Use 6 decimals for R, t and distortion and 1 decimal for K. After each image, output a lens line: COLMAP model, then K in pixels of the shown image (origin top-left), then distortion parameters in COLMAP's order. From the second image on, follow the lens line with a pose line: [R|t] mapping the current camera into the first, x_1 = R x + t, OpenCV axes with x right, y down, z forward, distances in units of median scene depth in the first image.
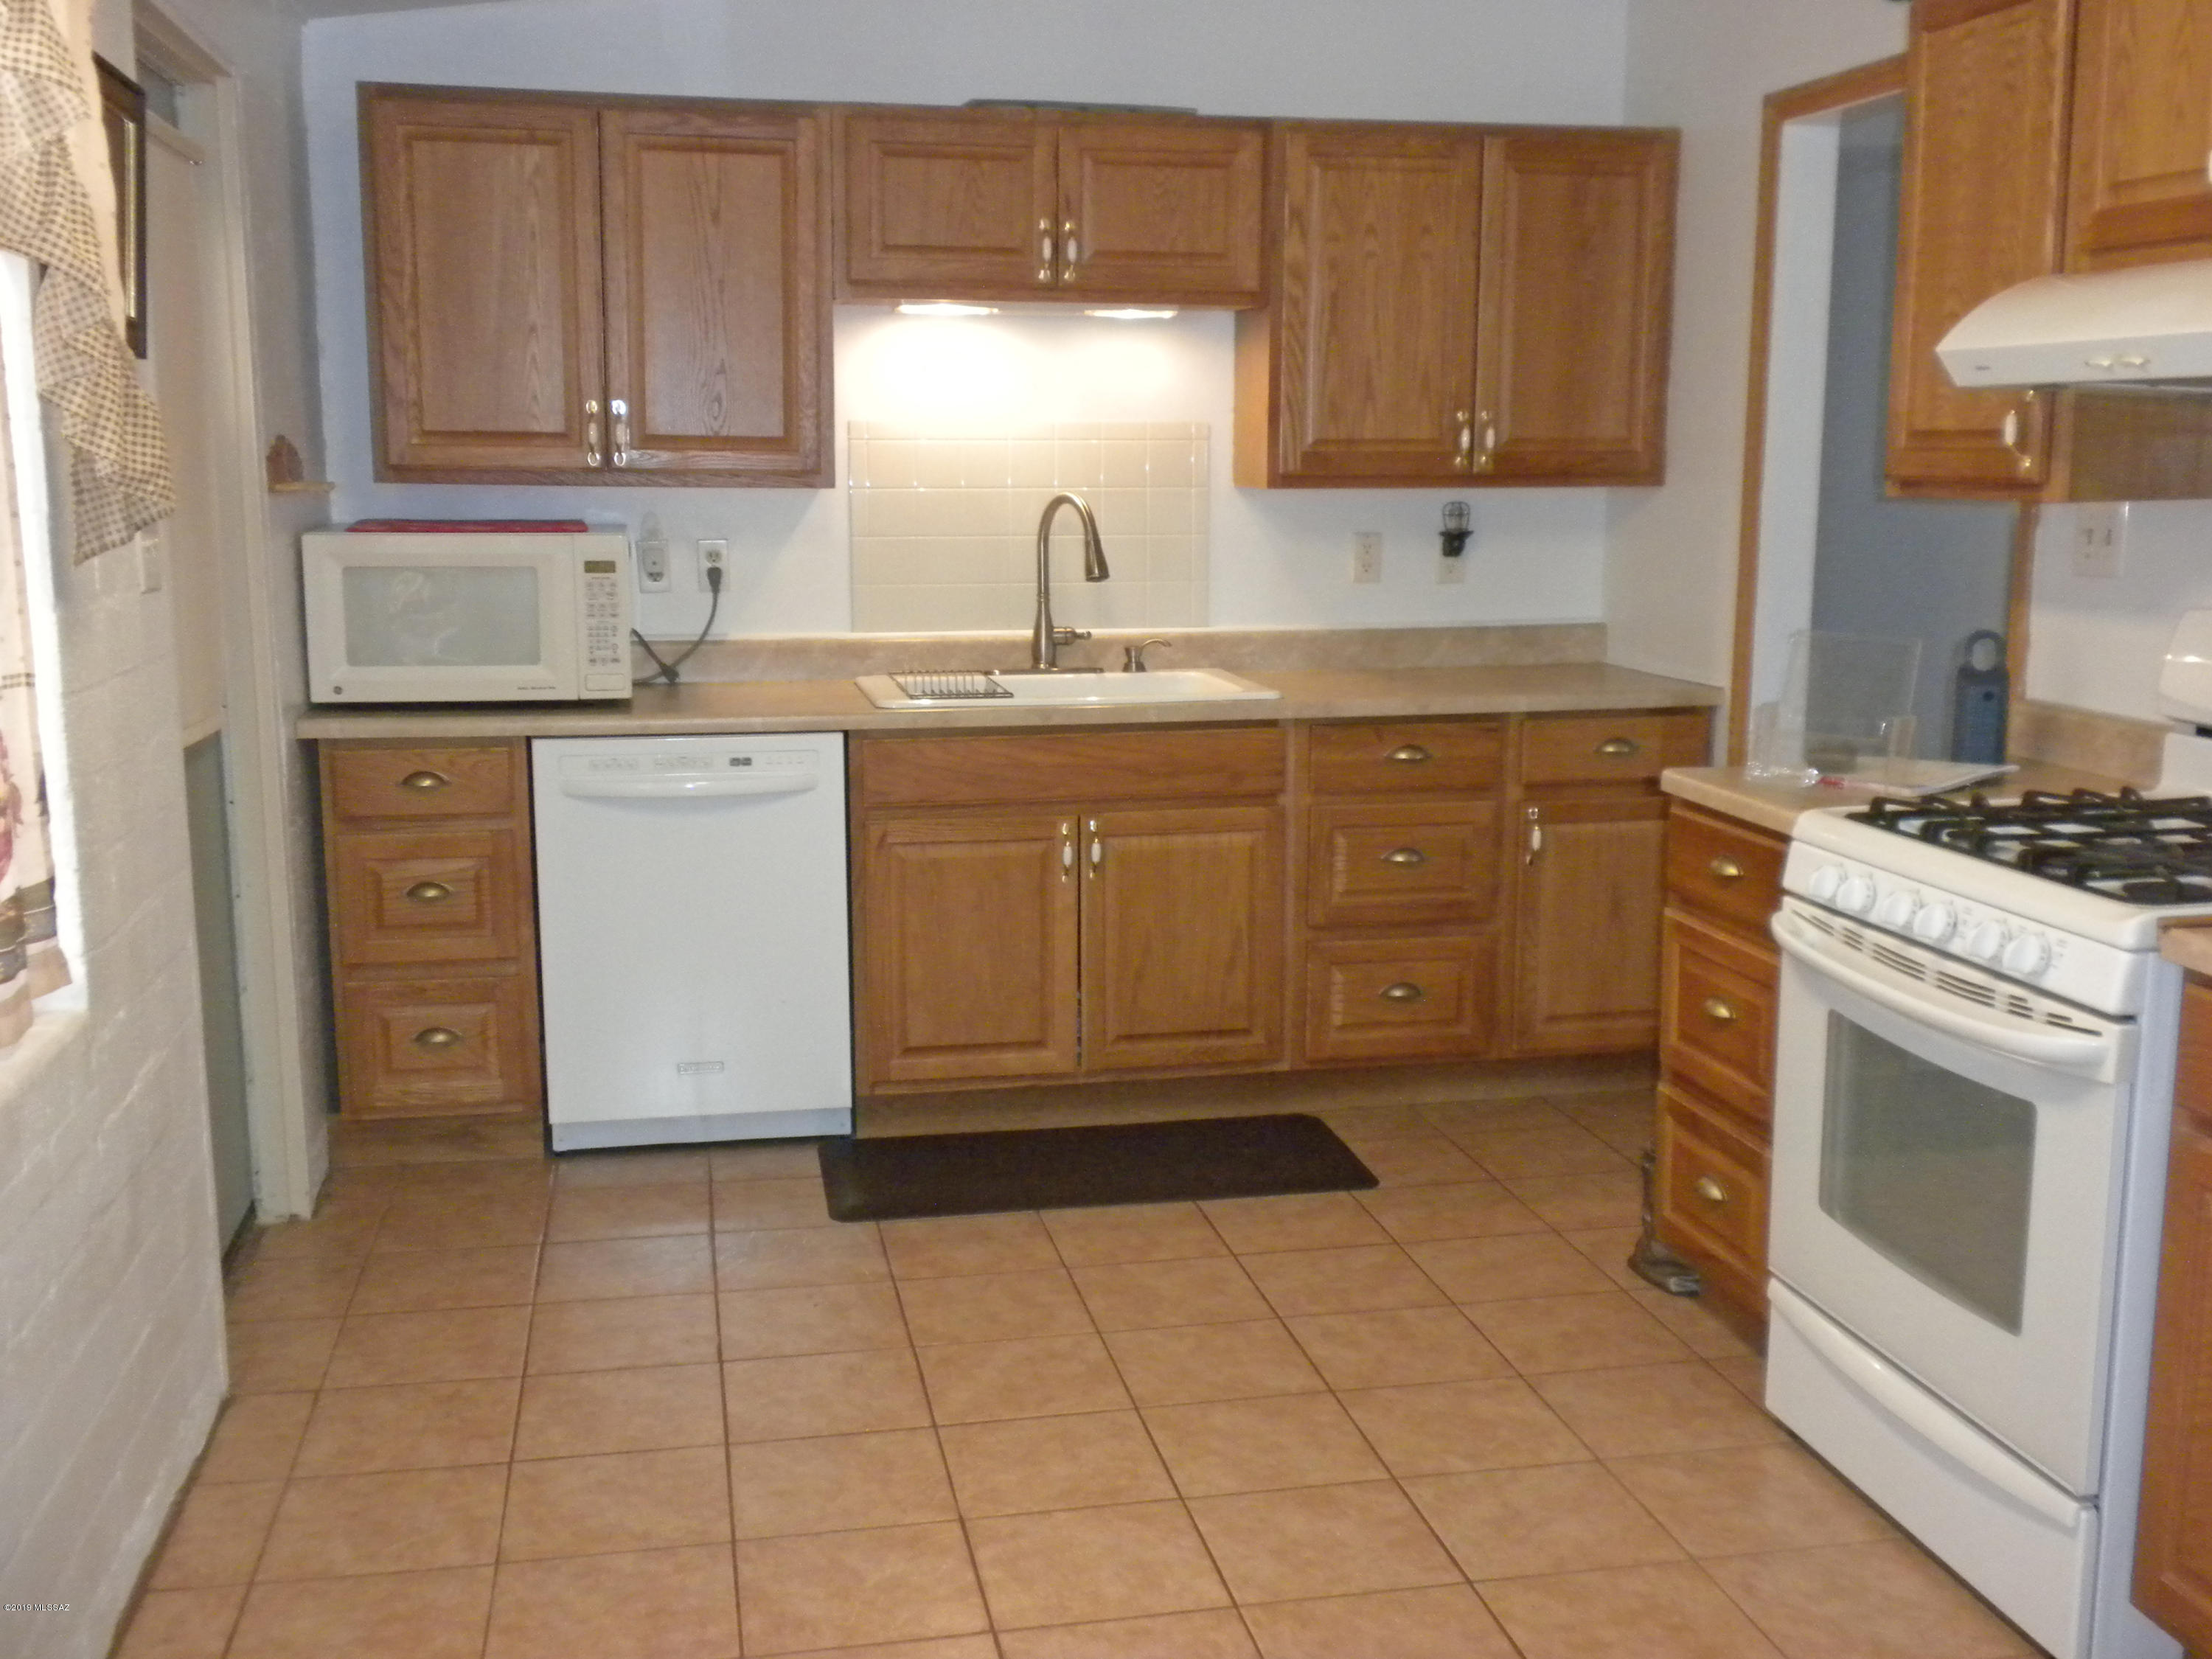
lens RADIAL K [[2258.2, 0, 1102.0], [0, 2258.2, 897.9], [0, 0, 1]] dist [-0.002330, 0.000000]
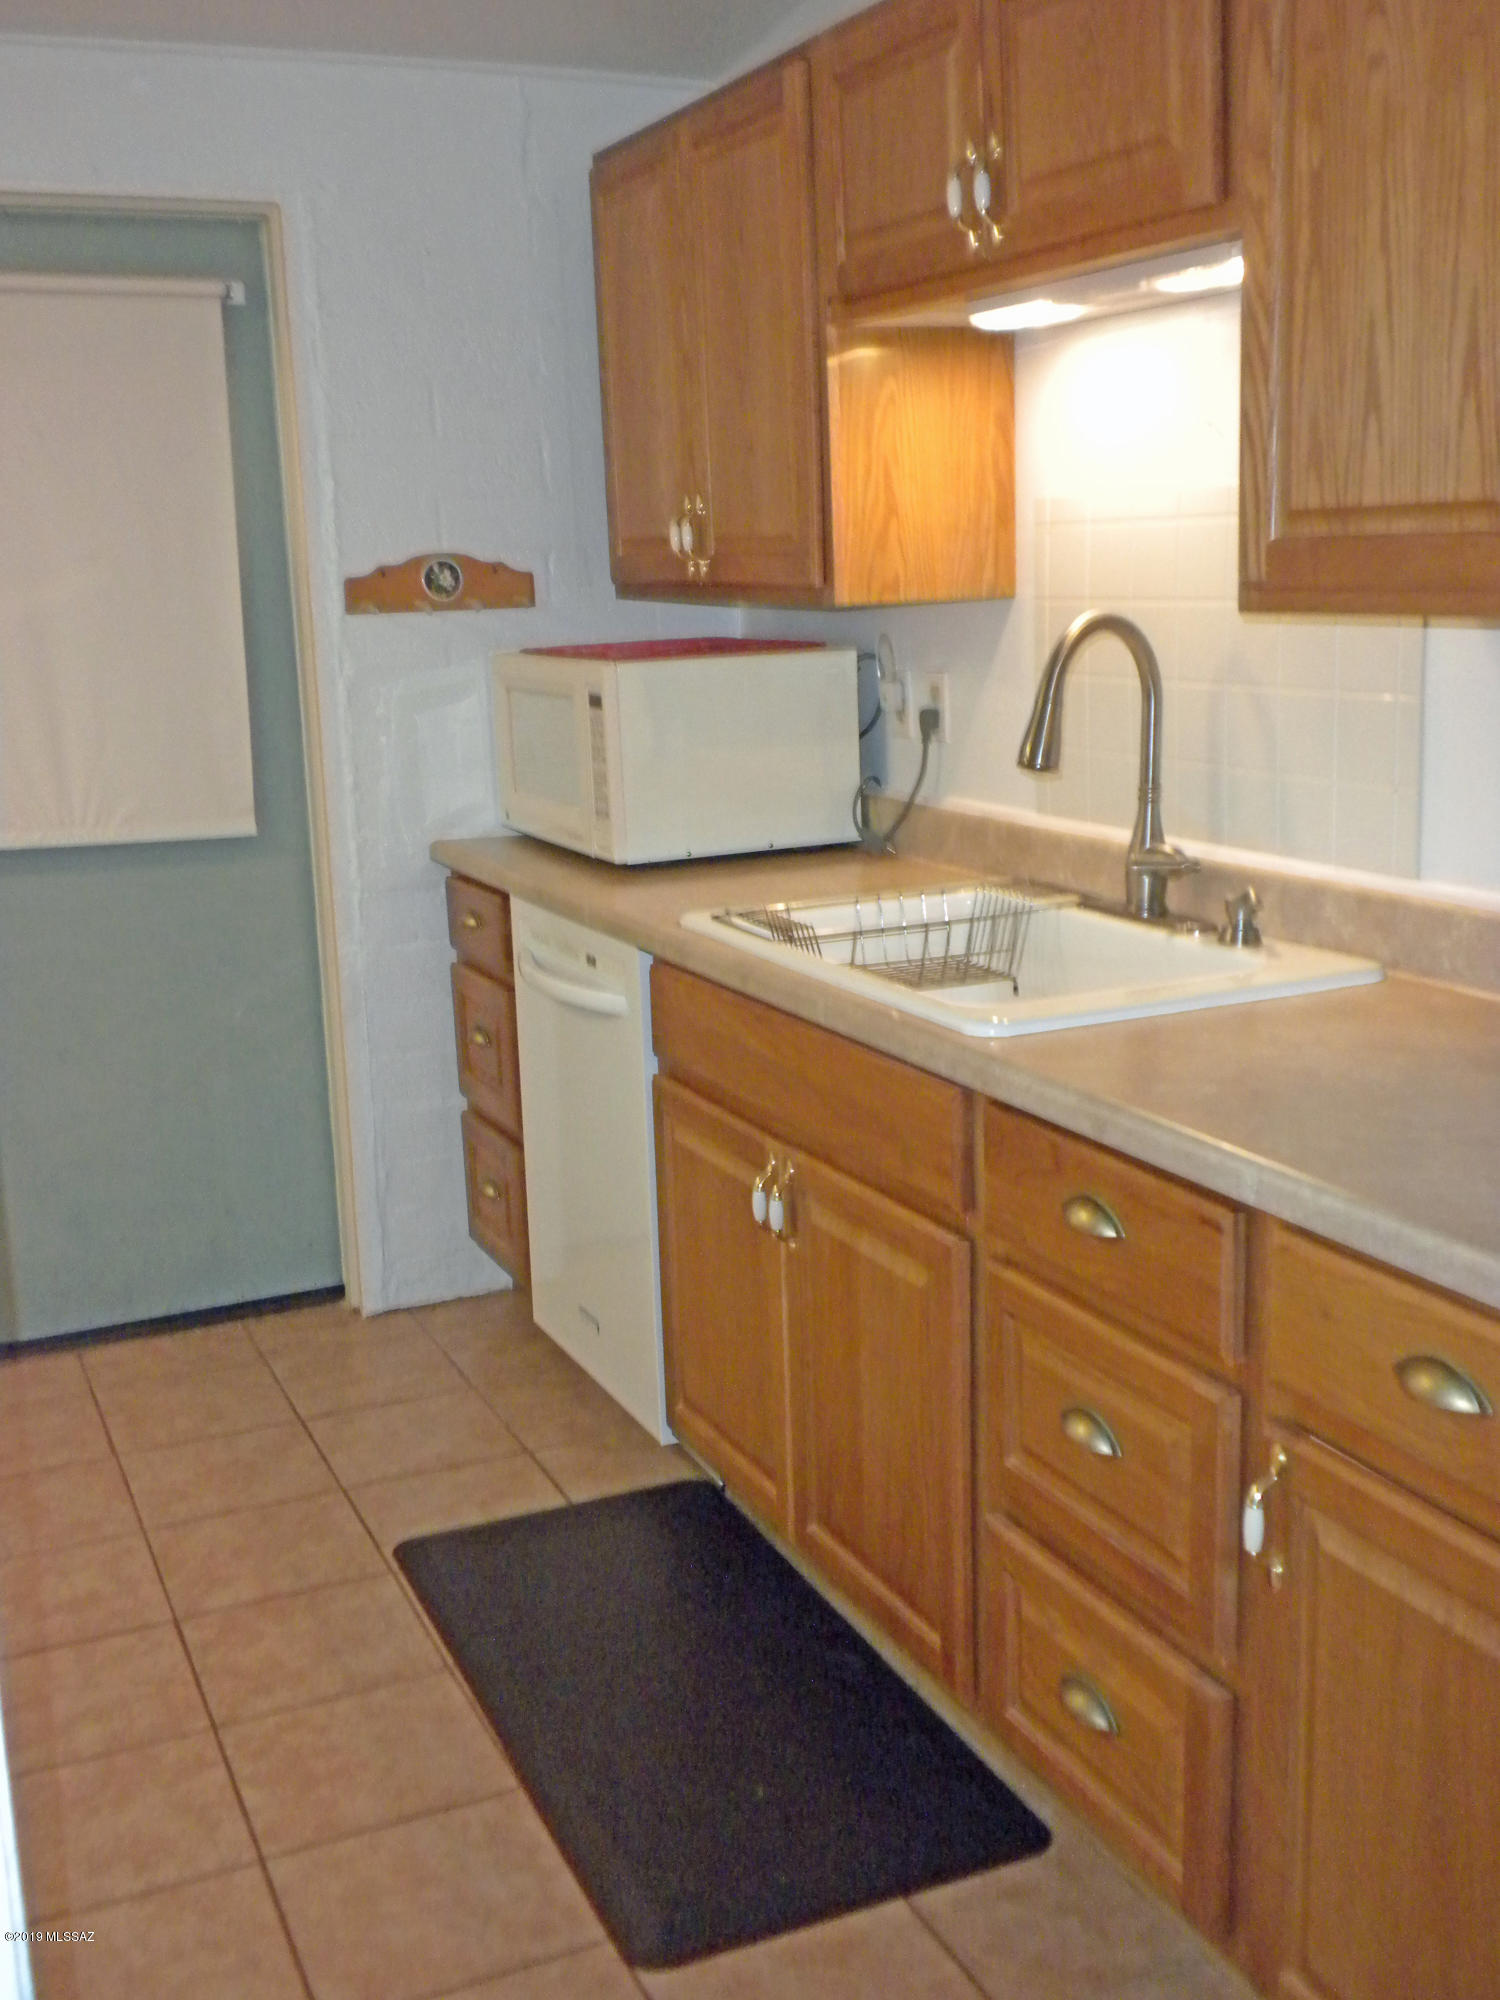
lens RADIAL K [[2041.8, 0, 737.2], [0, 2041.8, 1042.1], [0, 0, 1]] dist [-0.002330, 0.000000]
pose [[0.236736, 0.217567, -0.946901, 0.613093], [-0.146044, 0.971500, 0.186707, -0.201648], [0.960535, 0.094089, 0.261763, 1.005275]]
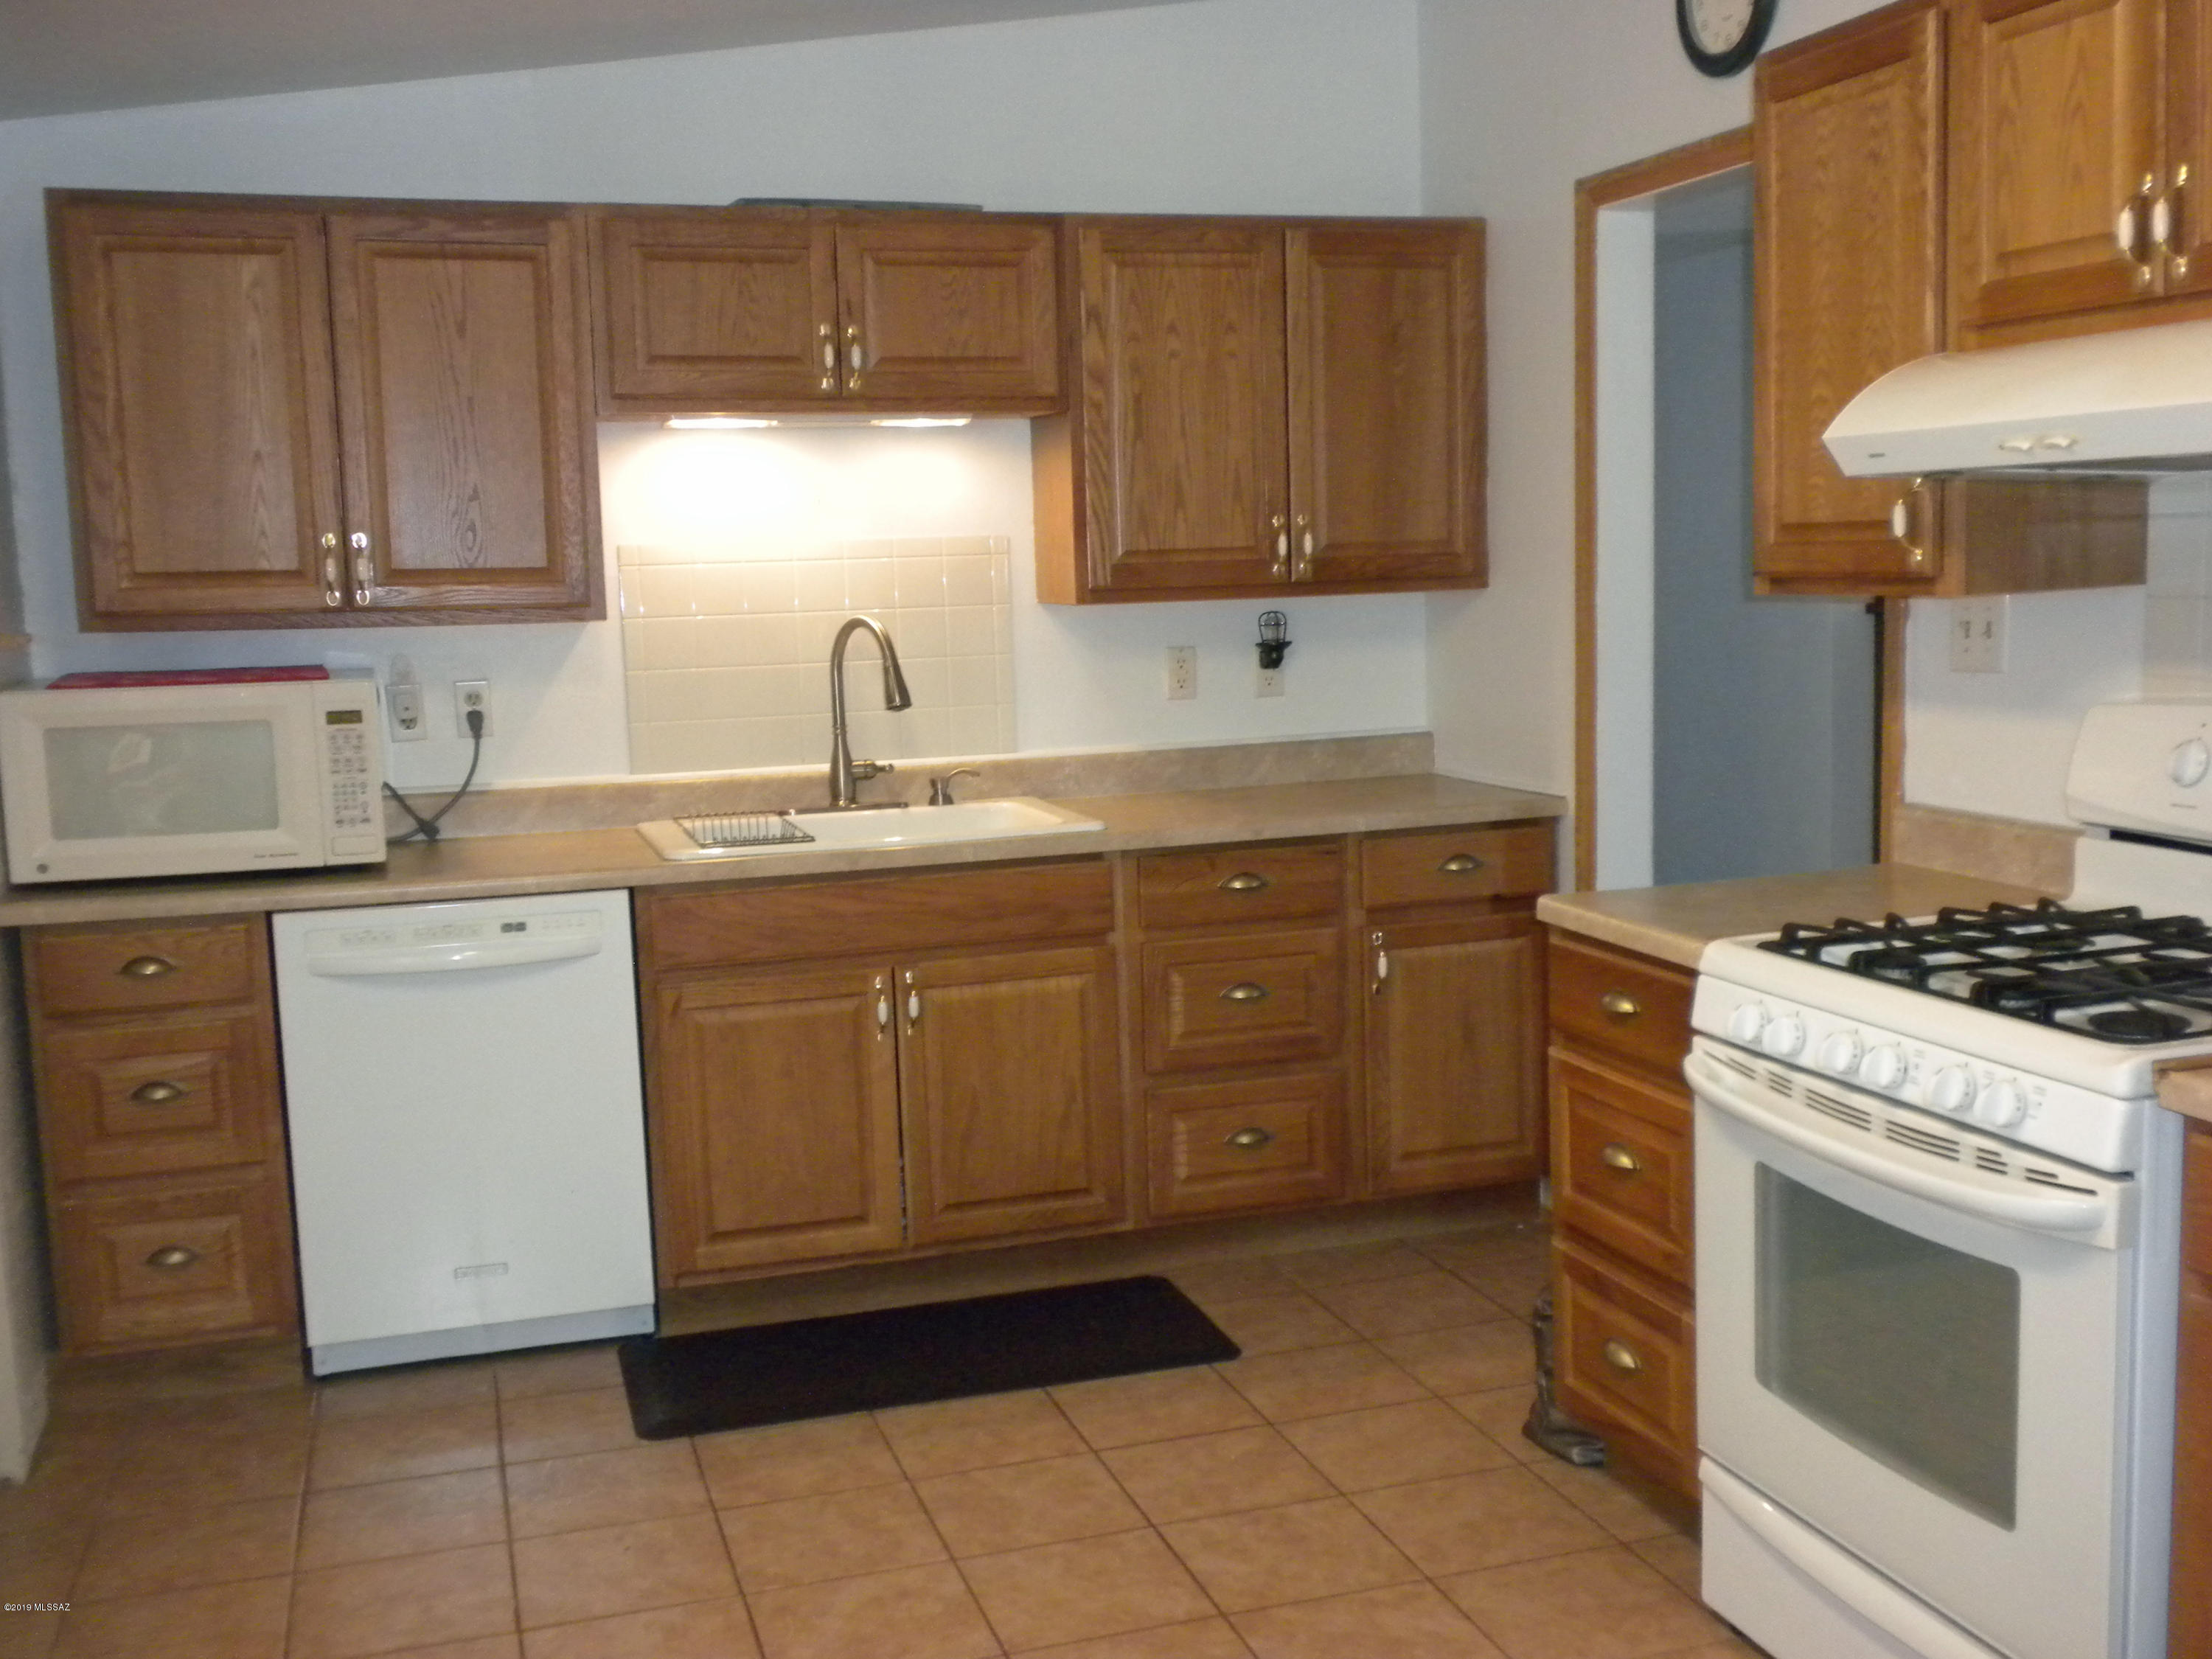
lens RADIAL K [[2258.2, 0, 1110.4], [0, 2258.2, 898.8], [0, 0, 1]] dist [-0.002330, 0.000000]
pose [[0.993681, -0.046694, 0.102070, -0.017598], [0.051386, 0.997716, -0.043839, -0.023156], [-0.099790, 0.048807, 0.993811, 0.096981]]
